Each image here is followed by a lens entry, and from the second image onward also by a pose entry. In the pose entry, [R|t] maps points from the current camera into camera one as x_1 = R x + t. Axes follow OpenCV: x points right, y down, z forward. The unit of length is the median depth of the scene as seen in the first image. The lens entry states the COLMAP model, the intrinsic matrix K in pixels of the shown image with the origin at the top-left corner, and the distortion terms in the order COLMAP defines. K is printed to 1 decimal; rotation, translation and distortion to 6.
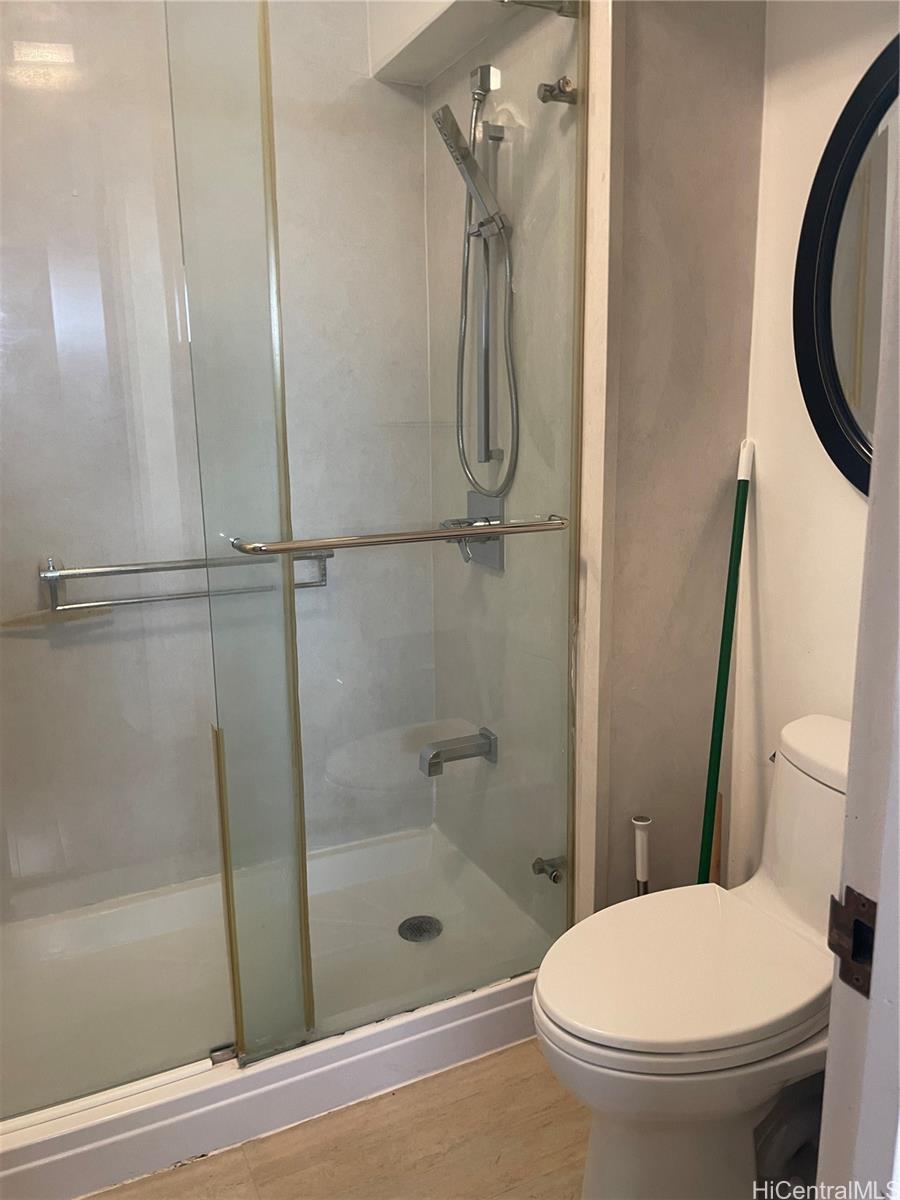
lens RADIAL K [[925.4, 0, 441.1], [0, 925.4, 602.6], [0, 0, 1]] dist [0.081060, -0.108575]
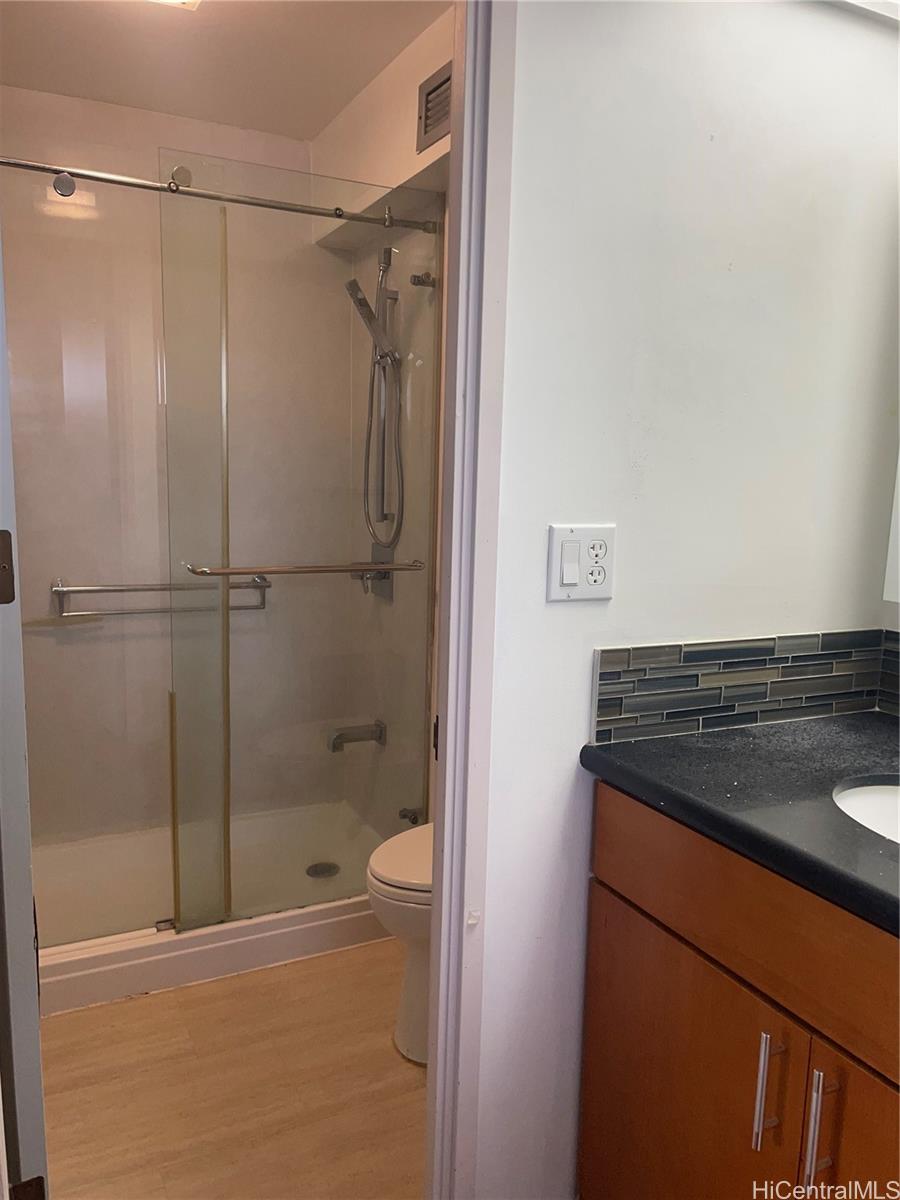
lens RADIAL K [[925.4, 0, 439.5], [0, 925.4, 607.1], [0, 0, 1]] dist [0.081060, -0.108575]
pose [[0.999107, 0.039332, 0.015414, 0.130096], [-0.038407, 0.997676, -0.056289, 0.055336], [-0.017592, 0.055647, 0.998296, -0.412145]]
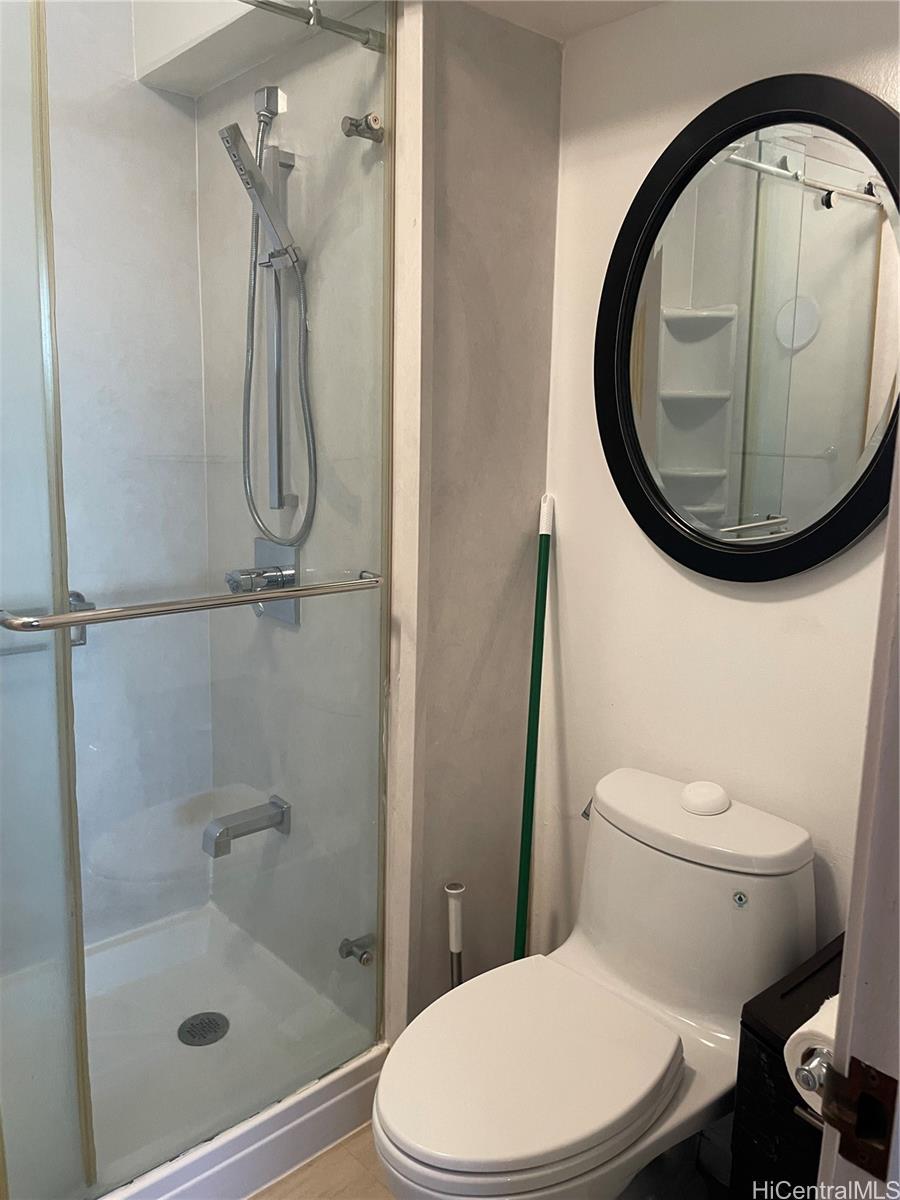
lens RADIAL K [[925.4, 0, 455.9], [0, 925.4, 593.5], [0, 0, 1]] dist [0.081060, -0.108575]
pose [[0.955252, -0.012795, 0.295515, -0.062832], [0.022151, 0.999353, -0.028333, -0.041061], [-0.294962, 0.033611, 0.954918, 0.076901]]
